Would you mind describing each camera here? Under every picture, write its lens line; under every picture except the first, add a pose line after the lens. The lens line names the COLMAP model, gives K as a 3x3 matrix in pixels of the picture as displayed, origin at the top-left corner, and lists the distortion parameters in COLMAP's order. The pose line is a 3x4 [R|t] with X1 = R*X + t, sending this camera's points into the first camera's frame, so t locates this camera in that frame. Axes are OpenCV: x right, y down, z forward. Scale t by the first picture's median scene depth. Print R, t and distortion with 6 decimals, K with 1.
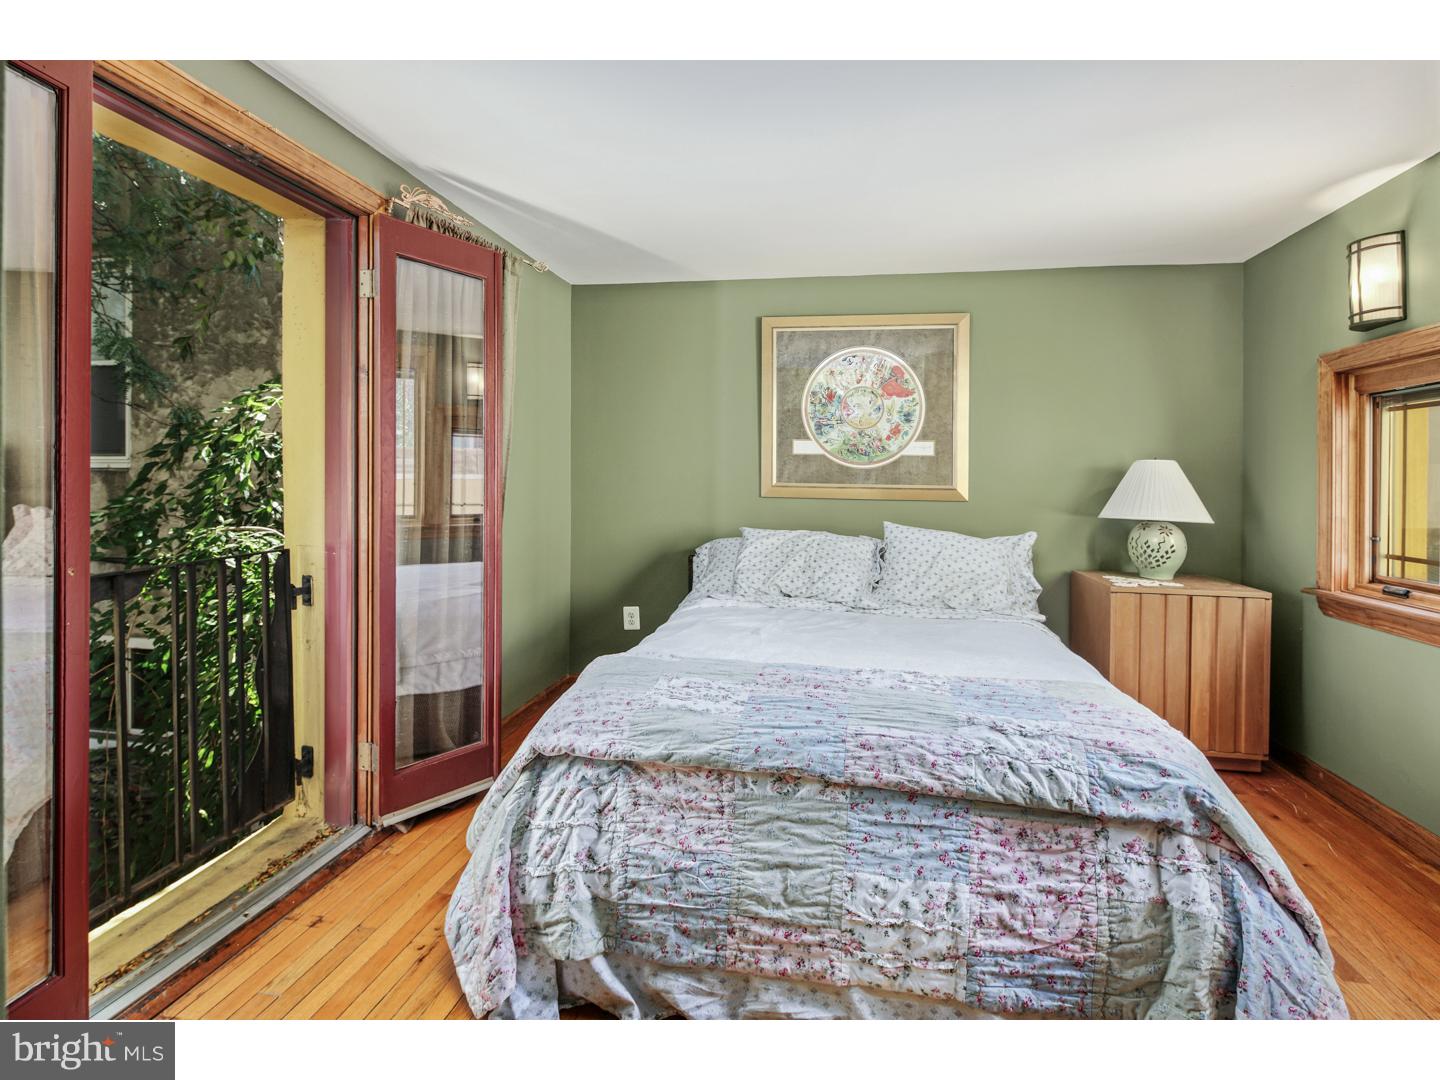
lens RADIAL K [[708.6, 0, 716.0], [0, 708.6, 487.4], [0, 0, 1]] dist [0.000303, -0.000370]
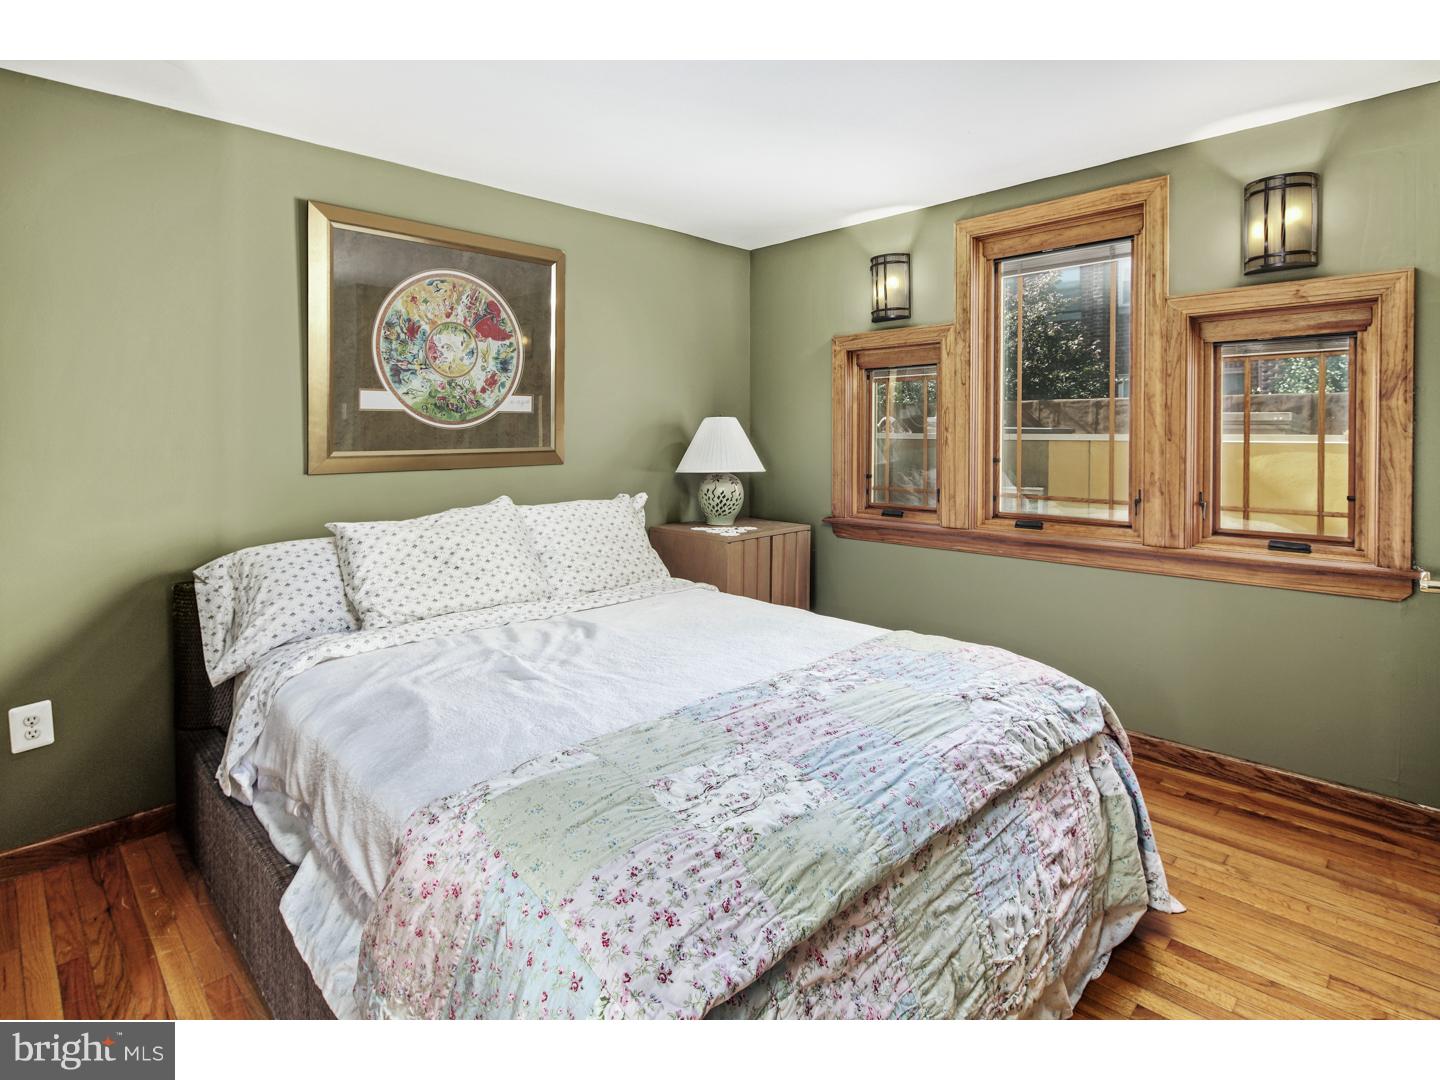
lens RADIAL K [[742.7, 0, 716.2], [0, 742.7, 436.9], [0, 0, 1]] dist [0.001962, -0.000074]
pose [[0.578786, -0.027419, 0.815019, -0.291375], [0.025782, 0.999550, 0.015318, -0.023256], [-0.815072, 0.012147, 0.579232, 0.304721]]
